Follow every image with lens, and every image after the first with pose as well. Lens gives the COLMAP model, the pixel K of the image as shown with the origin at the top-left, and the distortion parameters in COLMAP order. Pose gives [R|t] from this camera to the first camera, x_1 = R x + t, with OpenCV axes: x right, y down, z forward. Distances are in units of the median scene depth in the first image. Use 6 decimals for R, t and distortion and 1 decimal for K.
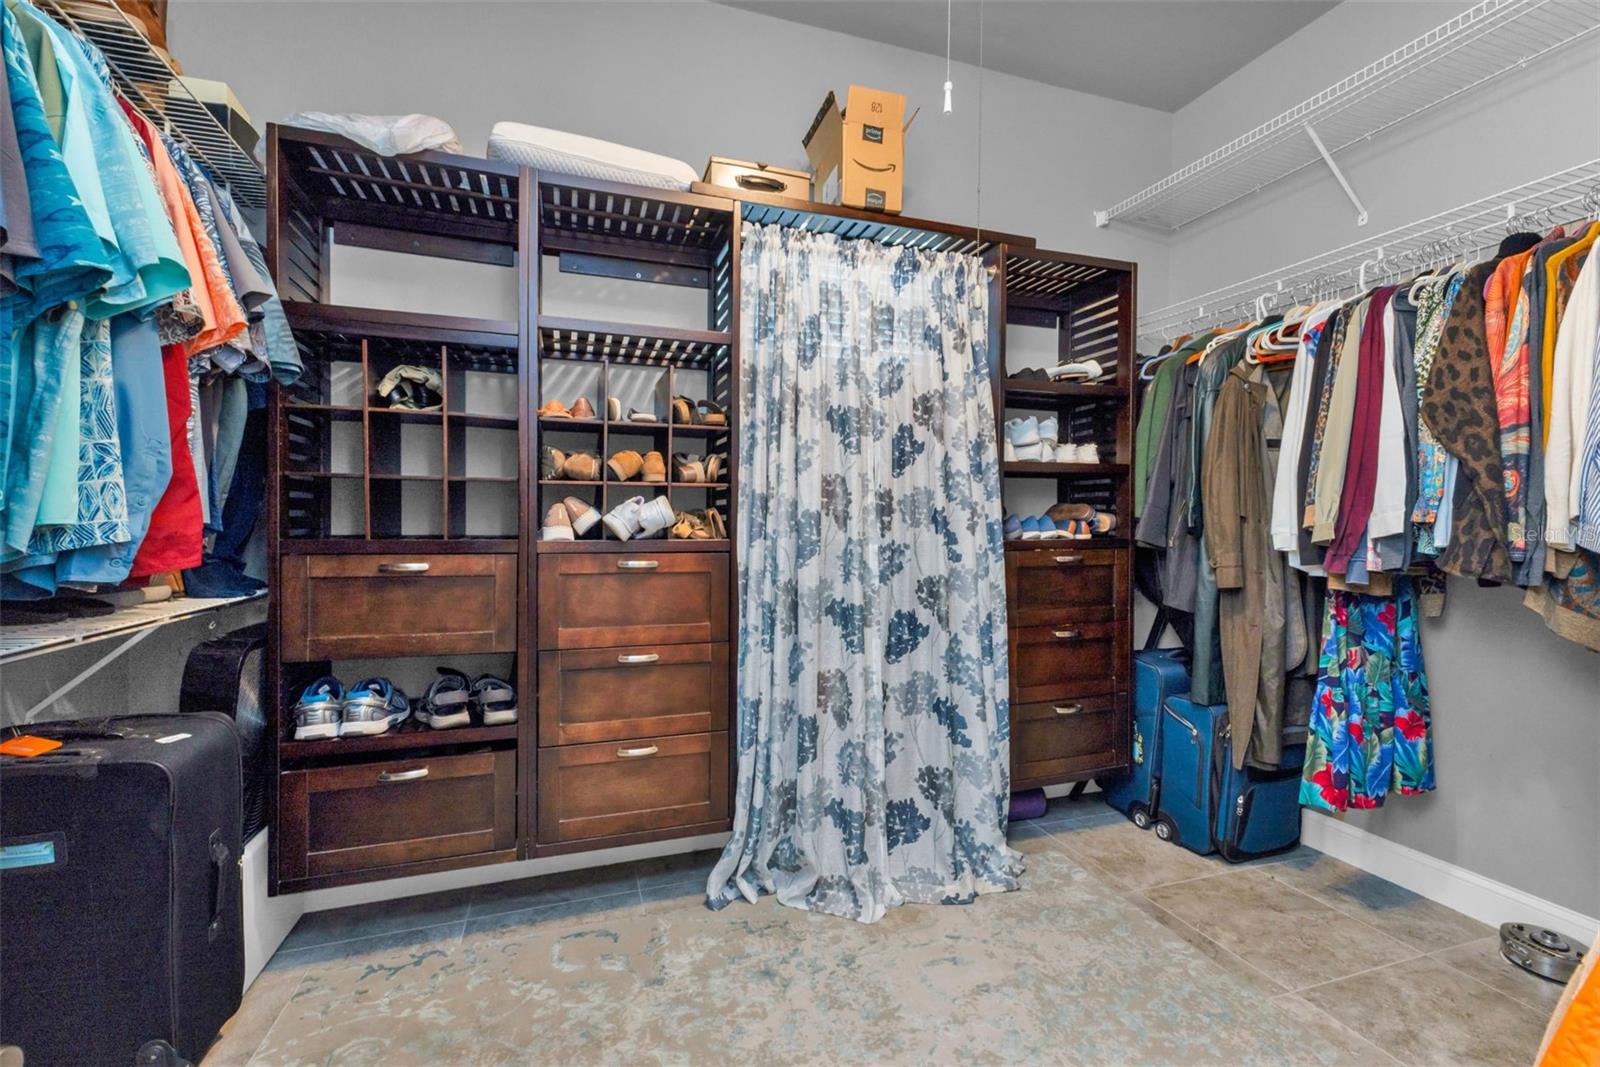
lens RADIAL K [[695.2, 0, 806.4], [0, 695.2, 518.0], [0, 0, 1]] dist [0.012064, -0.000323]
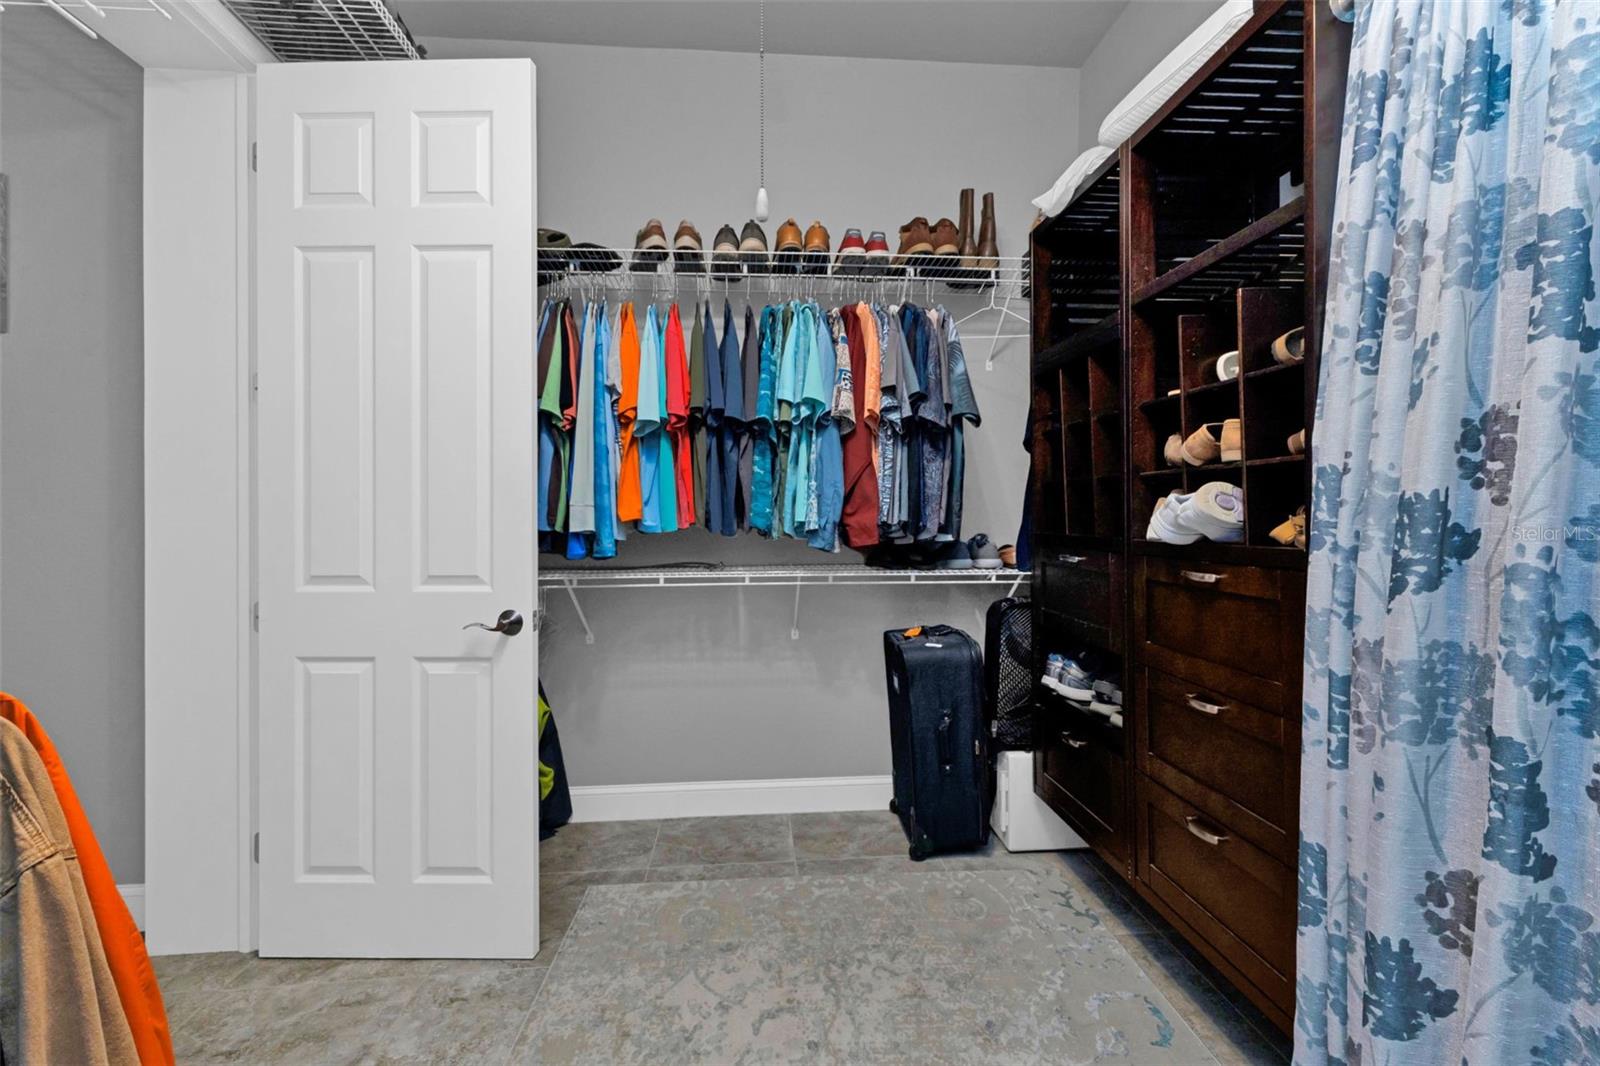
lens RADIAL K [[689.2, 0, 797.3], [0, 689.2, 516.2], [0, 0, 1]] dist [0.001628, 0.000246]
pose [[-0.254625, -0.008030, -0.967007, 0.572094], [0.005886, 0.999934, -0.009853, 0.004692], [0.967022, -0.008201, -0.254561, 0.766512]]
